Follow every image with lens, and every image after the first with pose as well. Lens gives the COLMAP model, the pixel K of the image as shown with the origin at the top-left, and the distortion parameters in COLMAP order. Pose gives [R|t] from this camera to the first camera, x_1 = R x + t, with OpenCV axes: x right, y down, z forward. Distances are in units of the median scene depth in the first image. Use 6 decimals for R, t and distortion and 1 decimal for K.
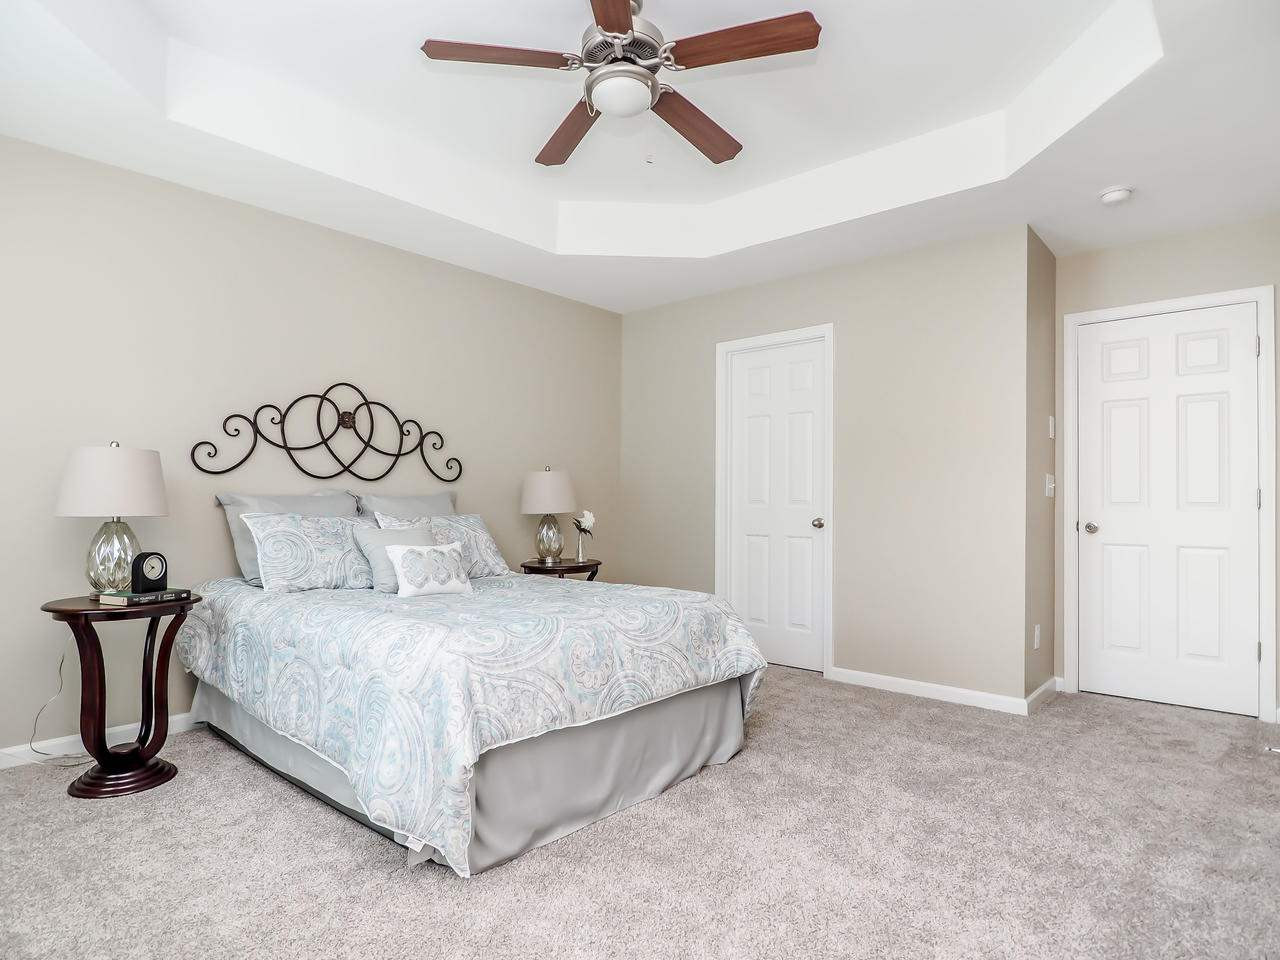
lens RADIAL K [[706.7, 0, 637.9], [0, 706.7, 487.8], [0, 0, 1]] dist [-0.010716, -0.001518]
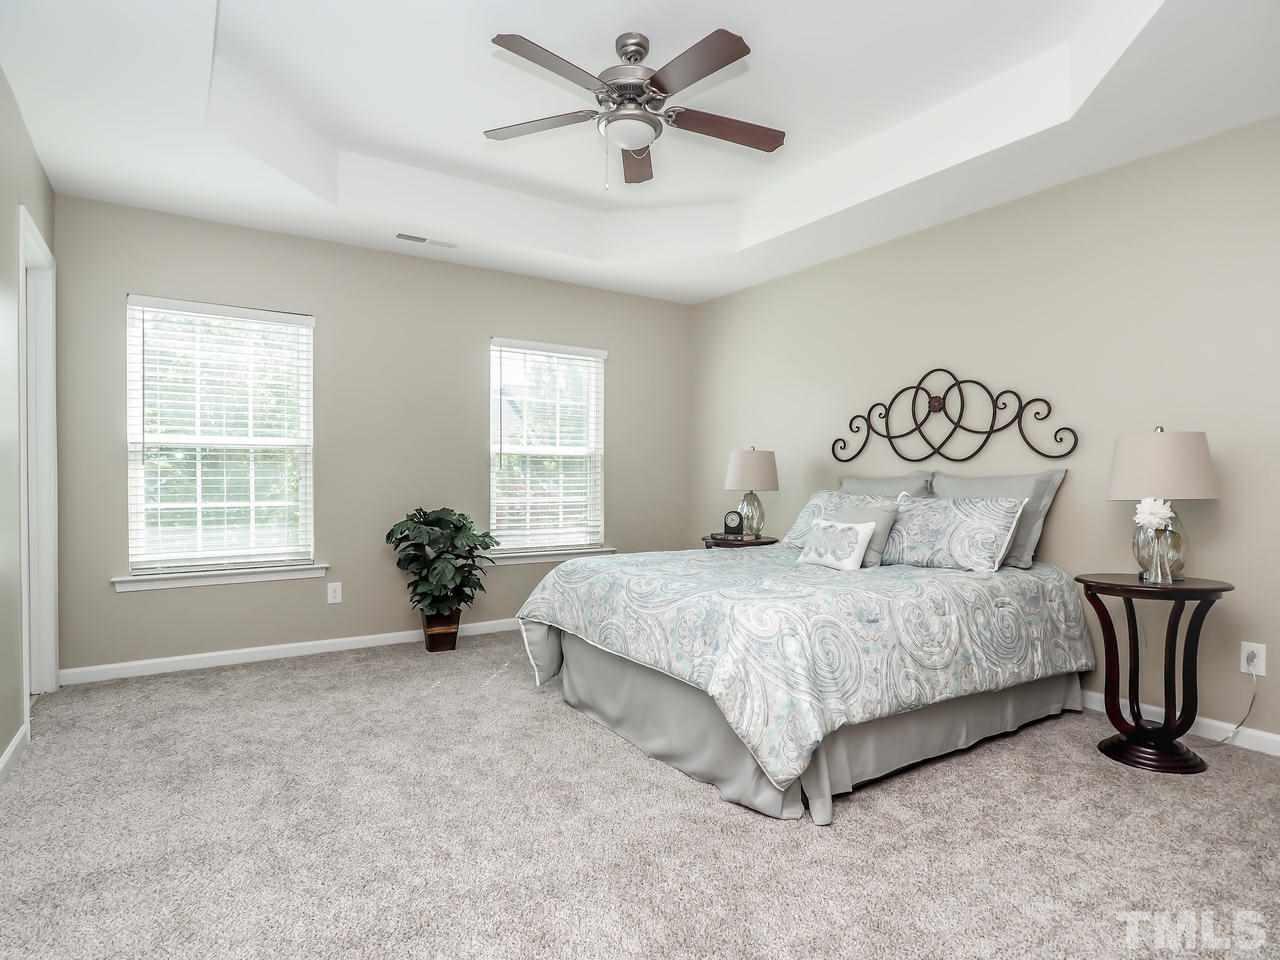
lens RADIAL K [[706.7, 0, 637.6], [0, 706.7, 482.5], [0, 0, 1]] dist [-0.010716, -0.001518]
pose [[-0.260696, -0.003219, -0.965416, 0.694685], [0.012588, 0.999898, -0.006733, 0.020509], [0.965339, -0.013908, -0.260629, 0.828311]]
